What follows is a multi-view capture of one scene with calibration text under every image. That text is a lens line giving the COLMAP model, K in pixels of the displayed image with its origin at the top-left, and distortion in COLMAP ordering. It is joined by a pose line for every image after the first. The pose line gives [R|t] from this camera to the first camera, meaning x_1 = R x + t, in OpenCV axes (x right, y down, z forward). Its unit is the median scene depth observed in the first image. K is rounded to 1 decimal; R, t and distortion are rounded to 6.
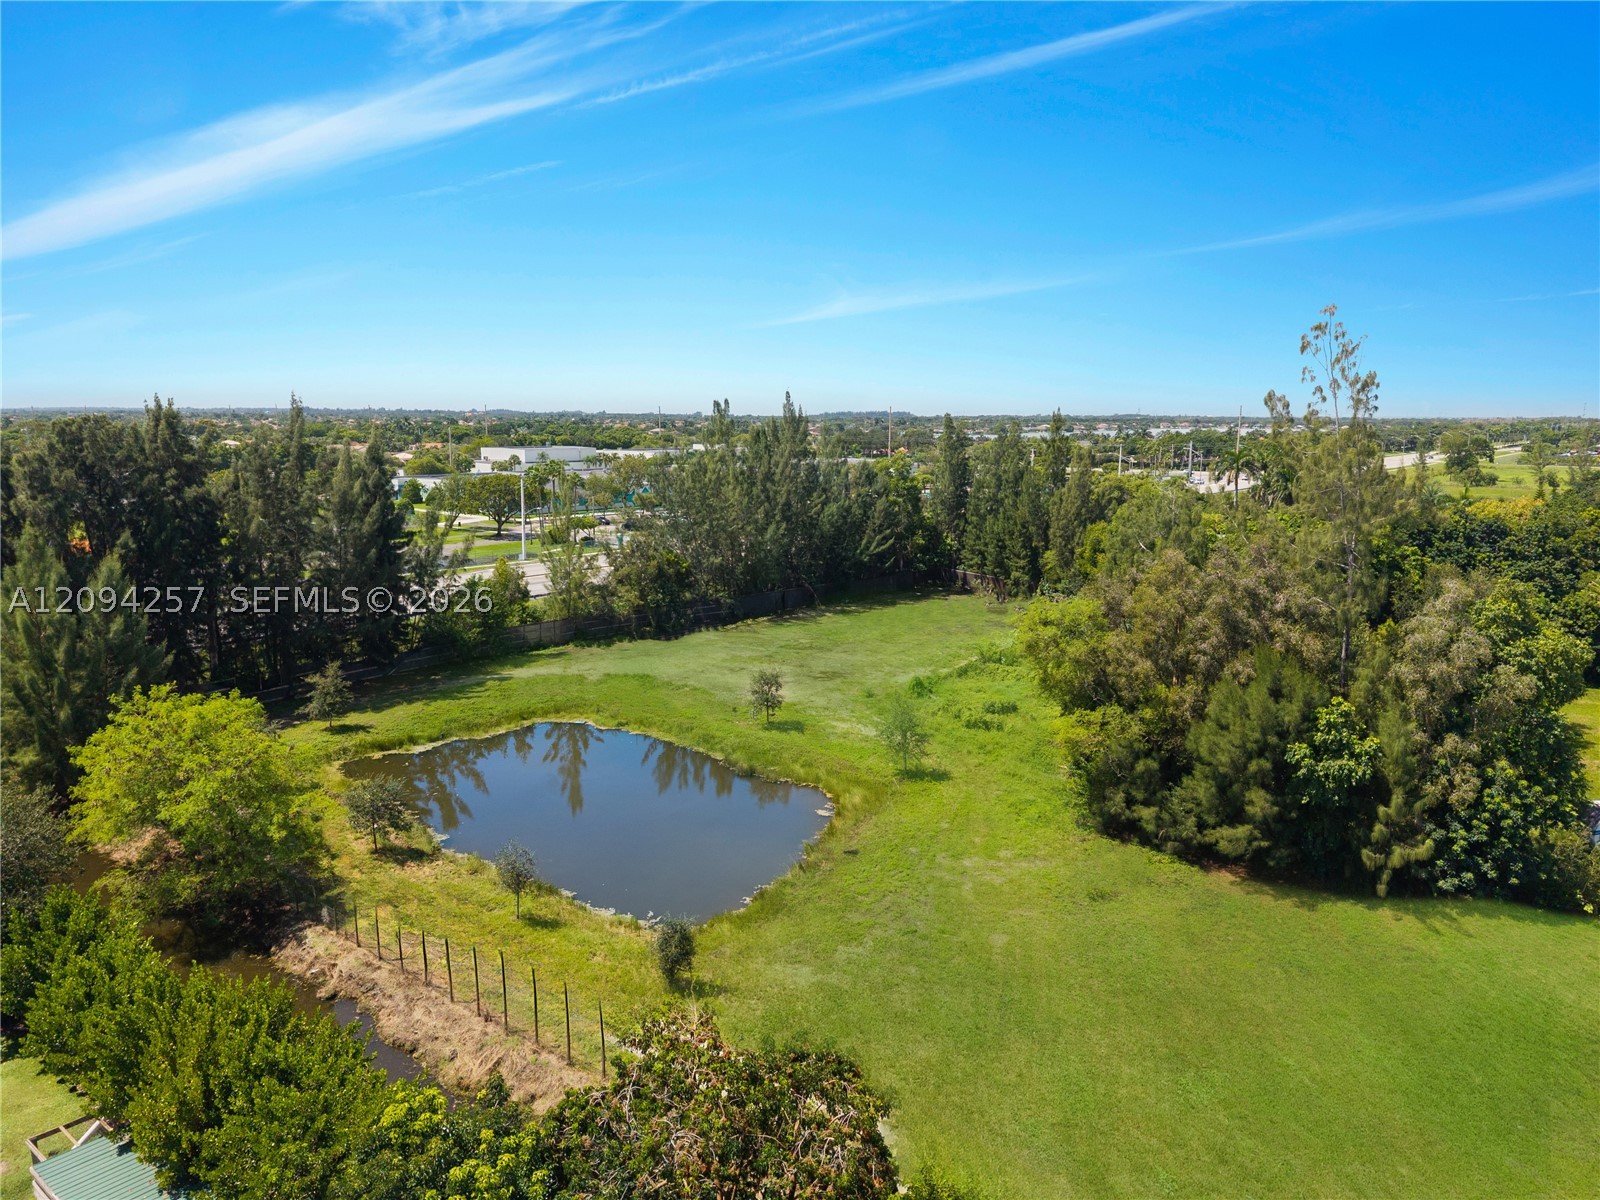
lens RADIAL K [[1064.6, 0, 796.5], [0, 1064.6, 602.8], [0, 0, 1]] dist [0.018329, -0.011452]
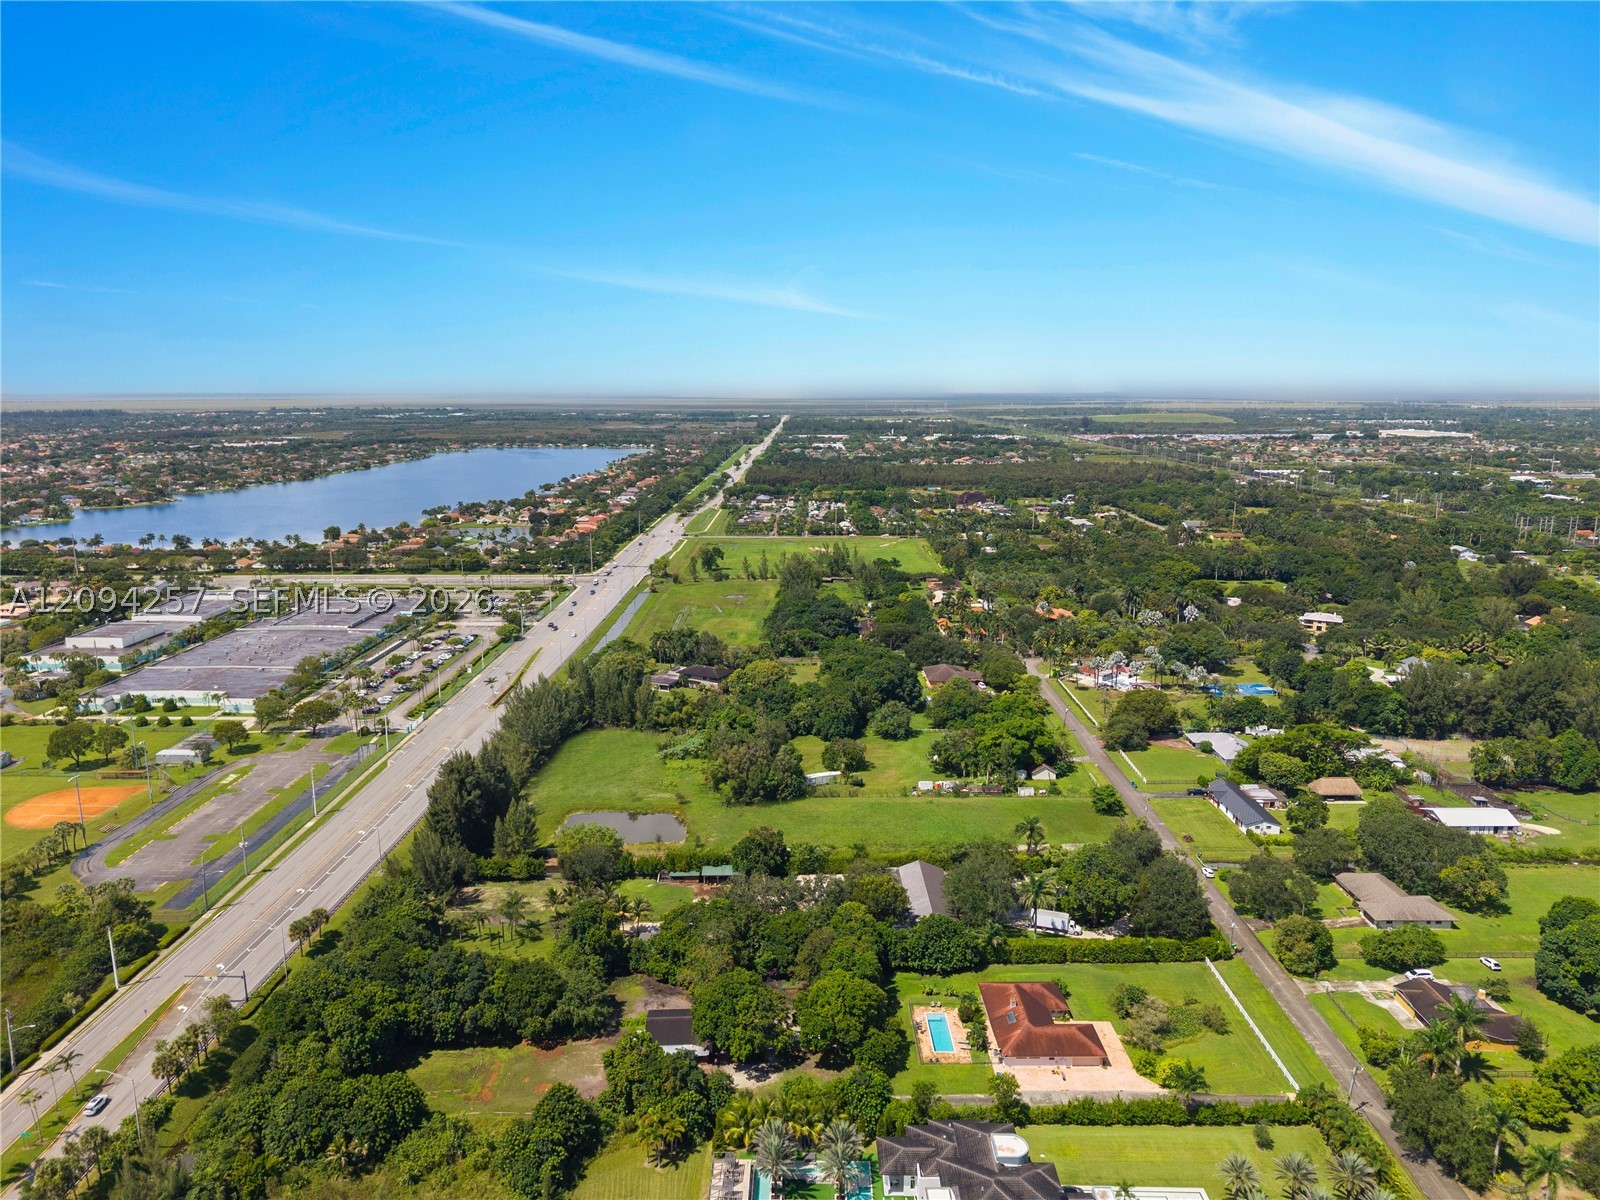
lens RADIAL K [[1064.6, 0, 803.1], [0, 1064.6, 601.4], [0, 0, 1]] dist [0.018329, -0.011452]
pose [[0.772568, -0.130335, 0.621410, -2.732530], [0.115390, 0.991228, 0.064443, -1.137678], [-0.624358, 0.021918, 0.780831, -3.515056]]
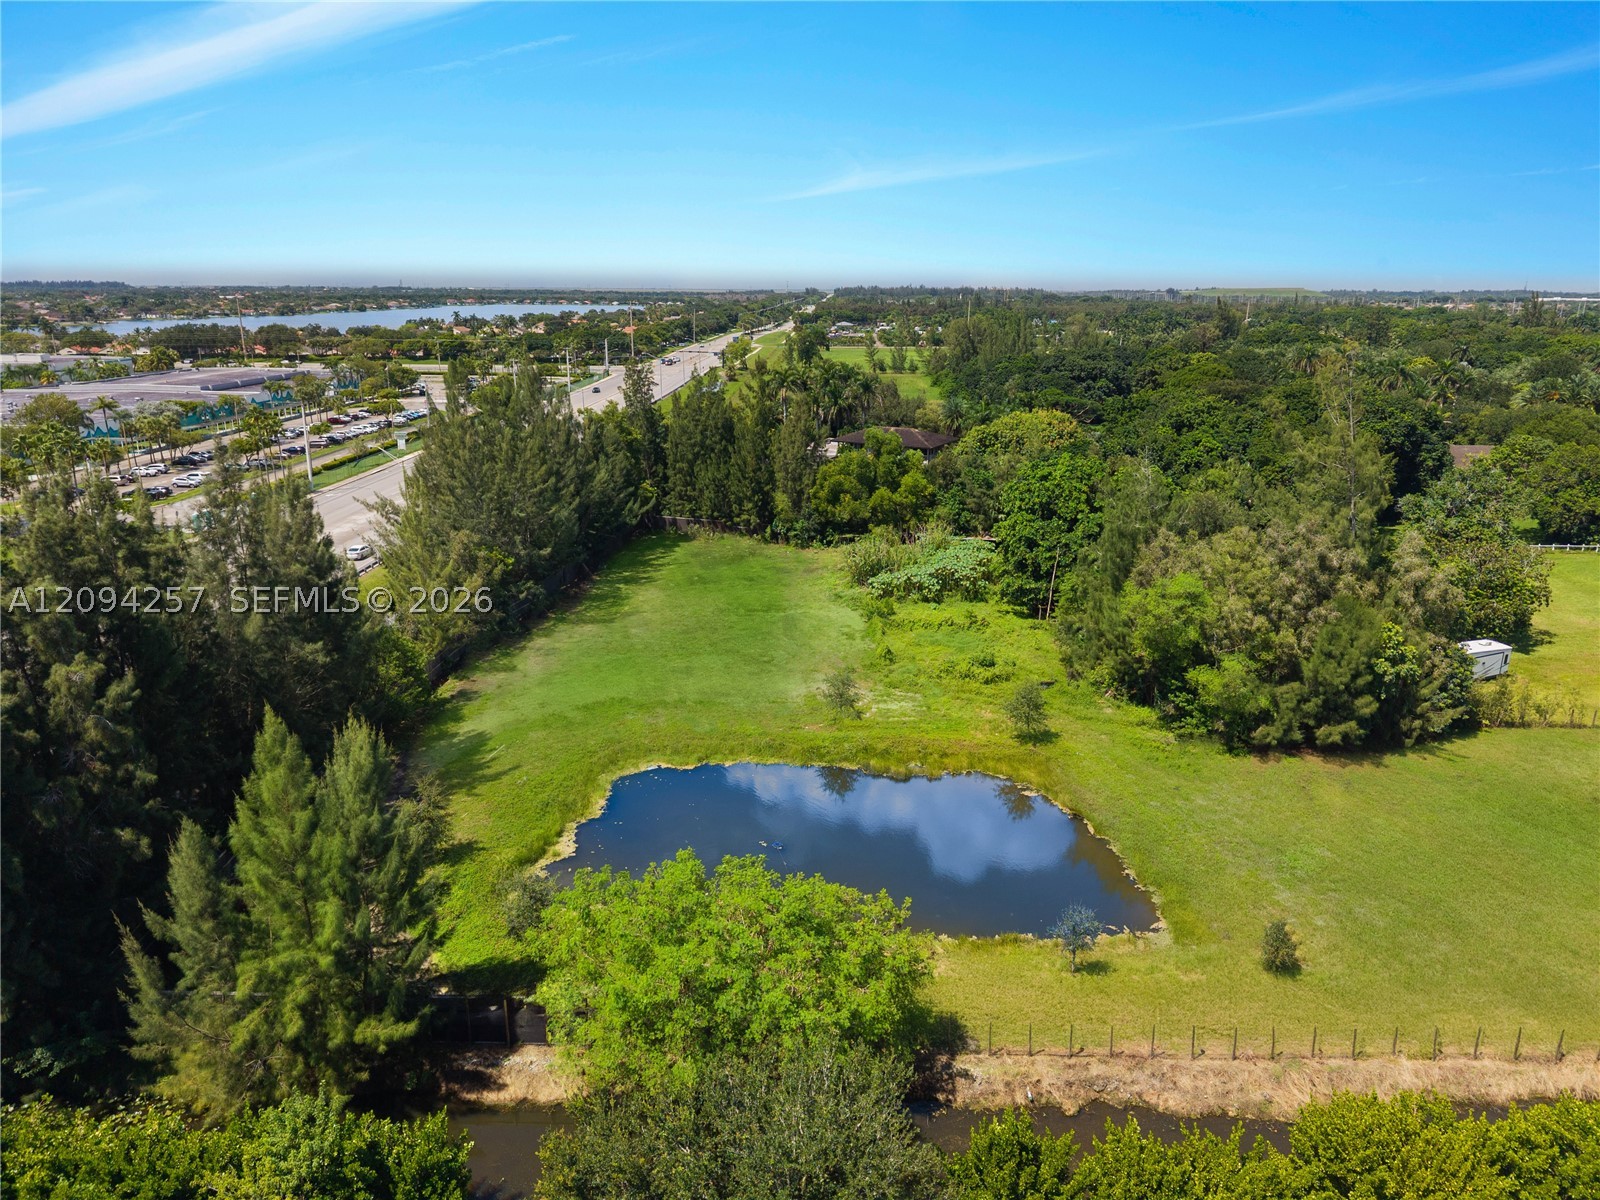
lens RADIAL K [[1064.6, 0, 782.8], [0, 1064.6, 597.9], [0, 0, 1]] dist [0.018329, -0.011452]
pose [[0.801119, -0.171502, 0.573406, -0.973463], [0.109008, 0.983851, 0.141966, -0.238412], [-0.588494, -0.051226, 0.806877, 0.309002]]
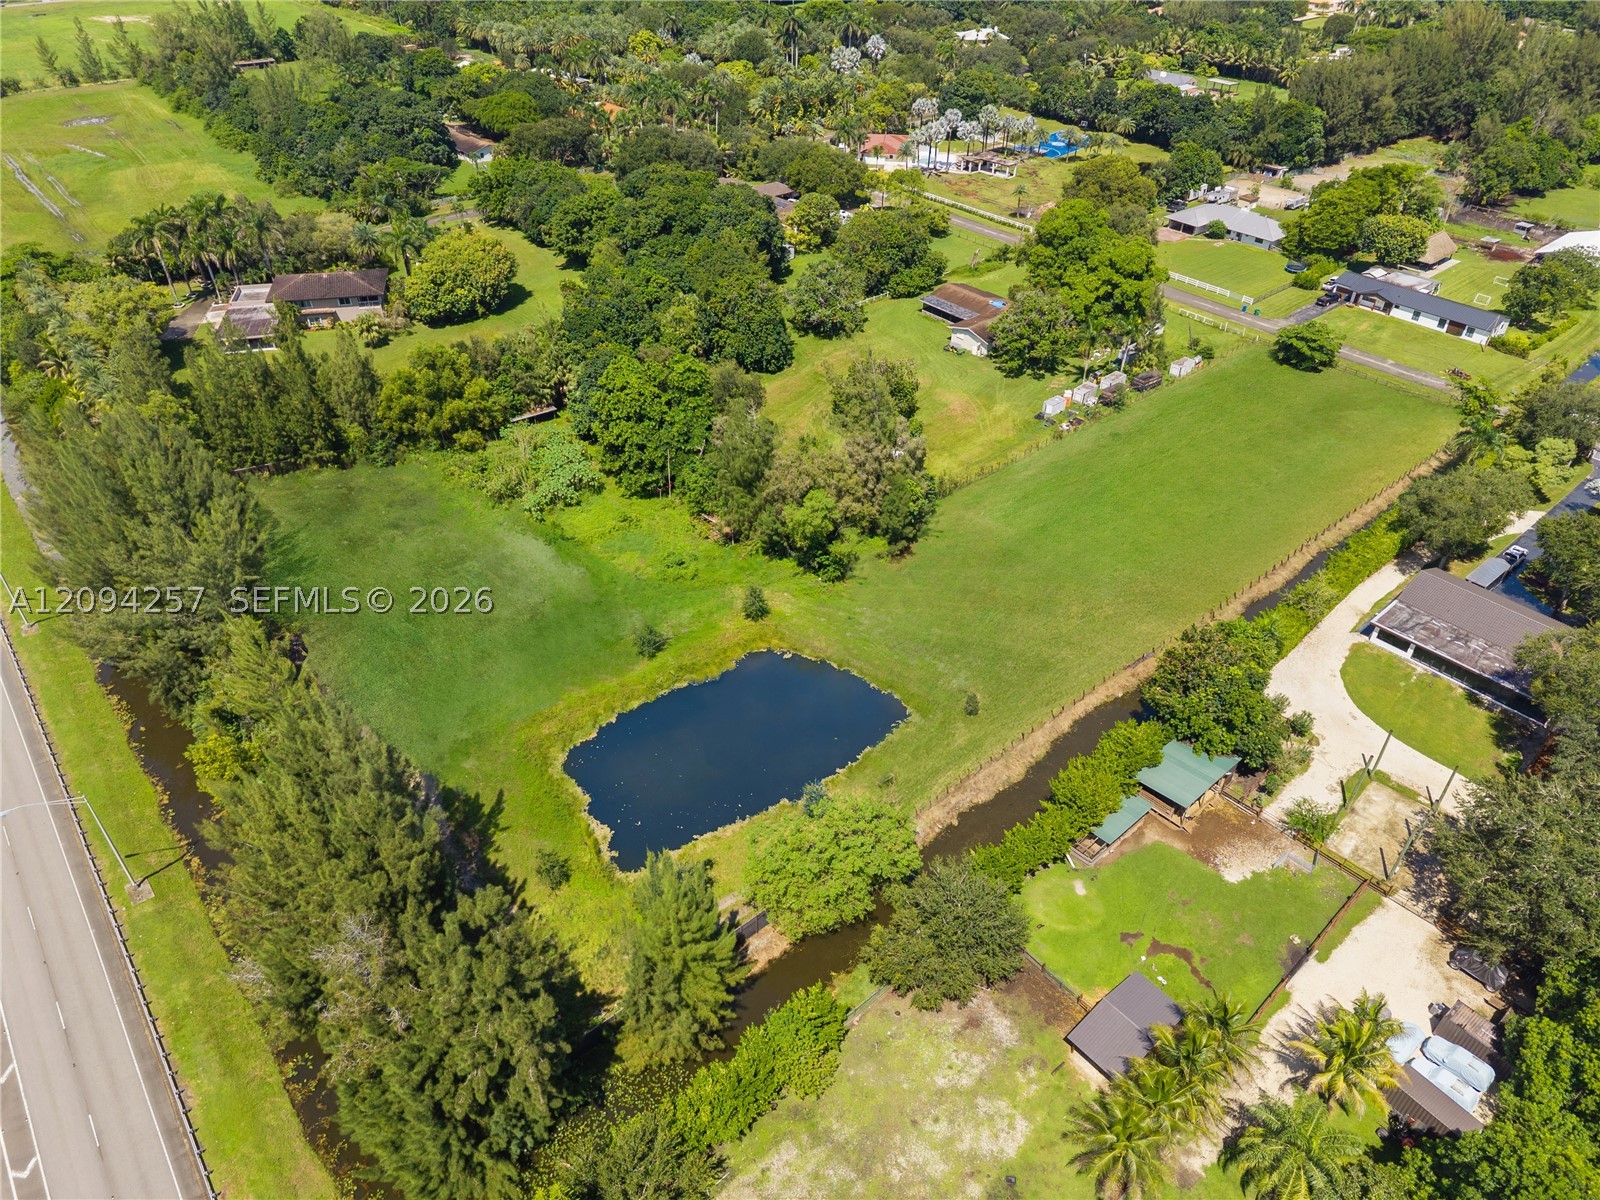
lens RADIAL K [[1064.6, 0, 793.0], [0, 1064.6, 594.5], [0, 0, 1]] dist [0.018329, -0.011452]
pose [[0.176320, -0.592983, 0.785673, -1.705039], [0.161264, 0.804796, 0.571225, -1.184150], [-0.971033, 0.025983, 0.237529, 0.655310]]
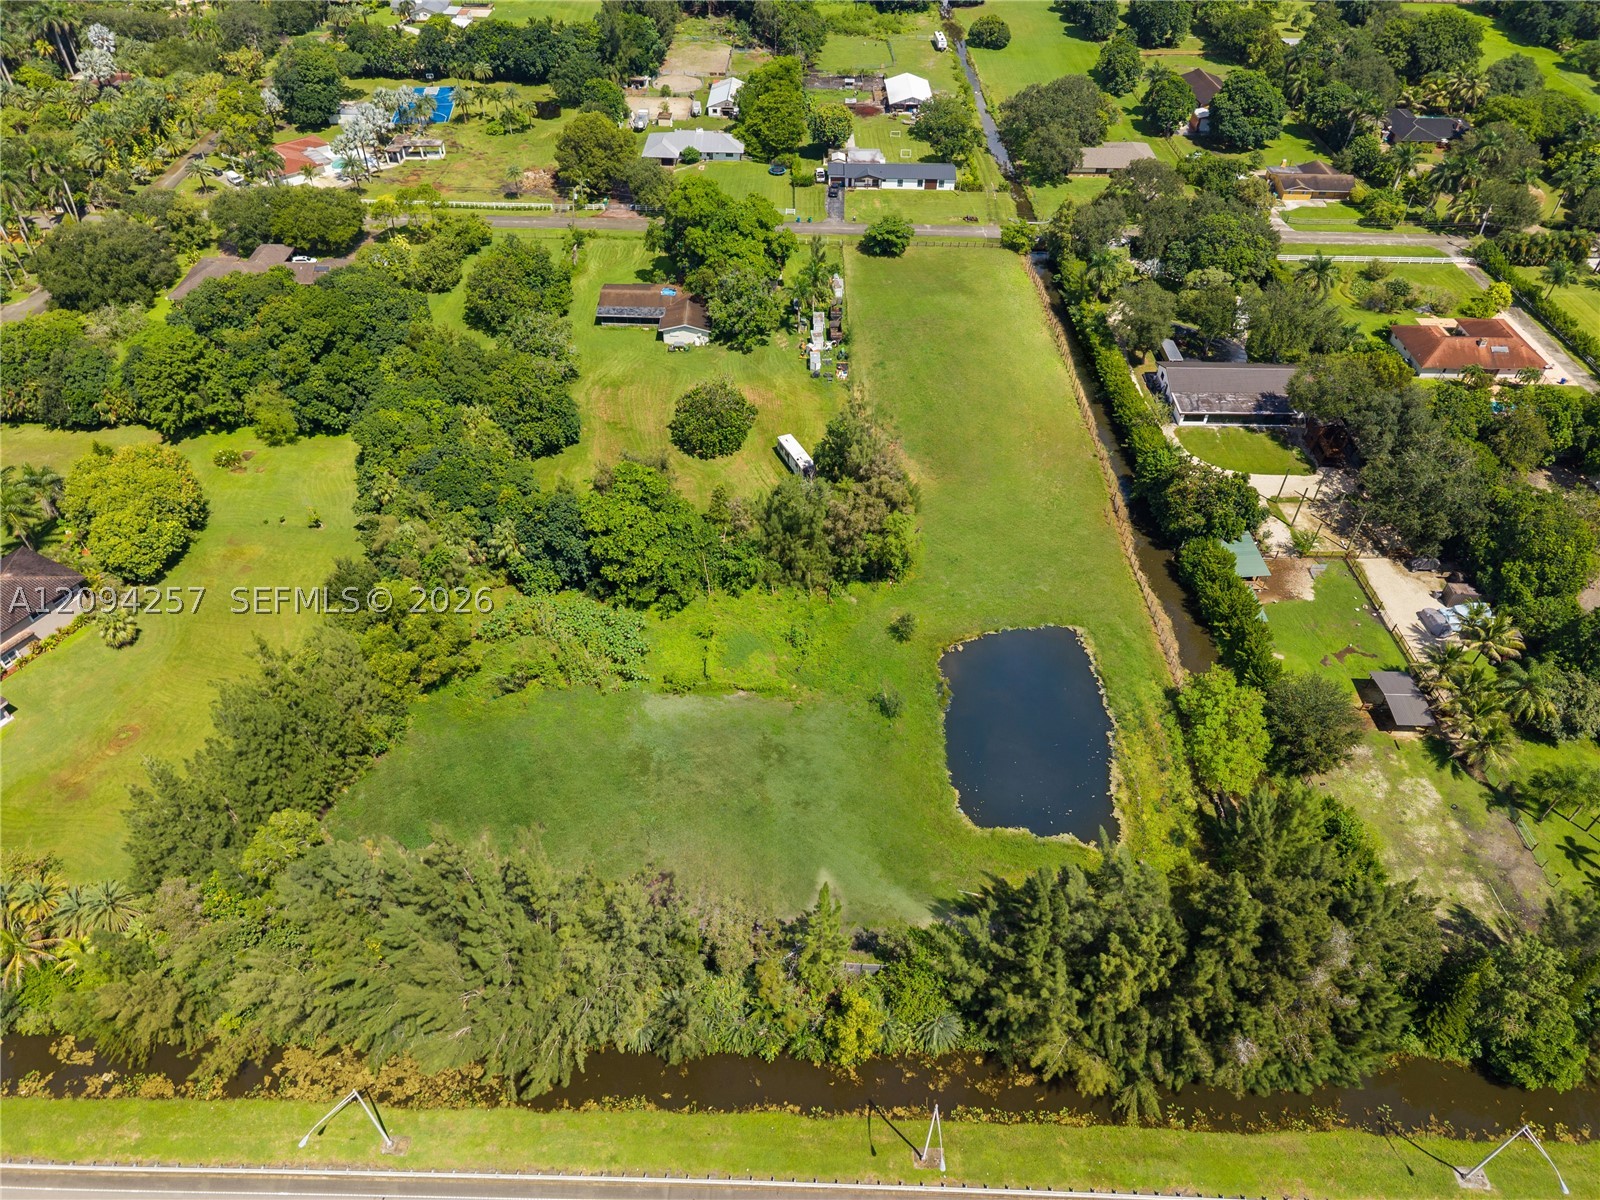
lens RADIAL K [[1064.6, 0, 799.8], [0, 1064.6, 599.3], [0, 0, 1]] dist [0.018329, -0.011452]
pose [[-0.626598, -0.540804, 0.561164, -1.168763], [0.119868, 0.644604, 0.755061, -1.932451], [-0.770069, 0.540386, -0.339083, 2.382455]]
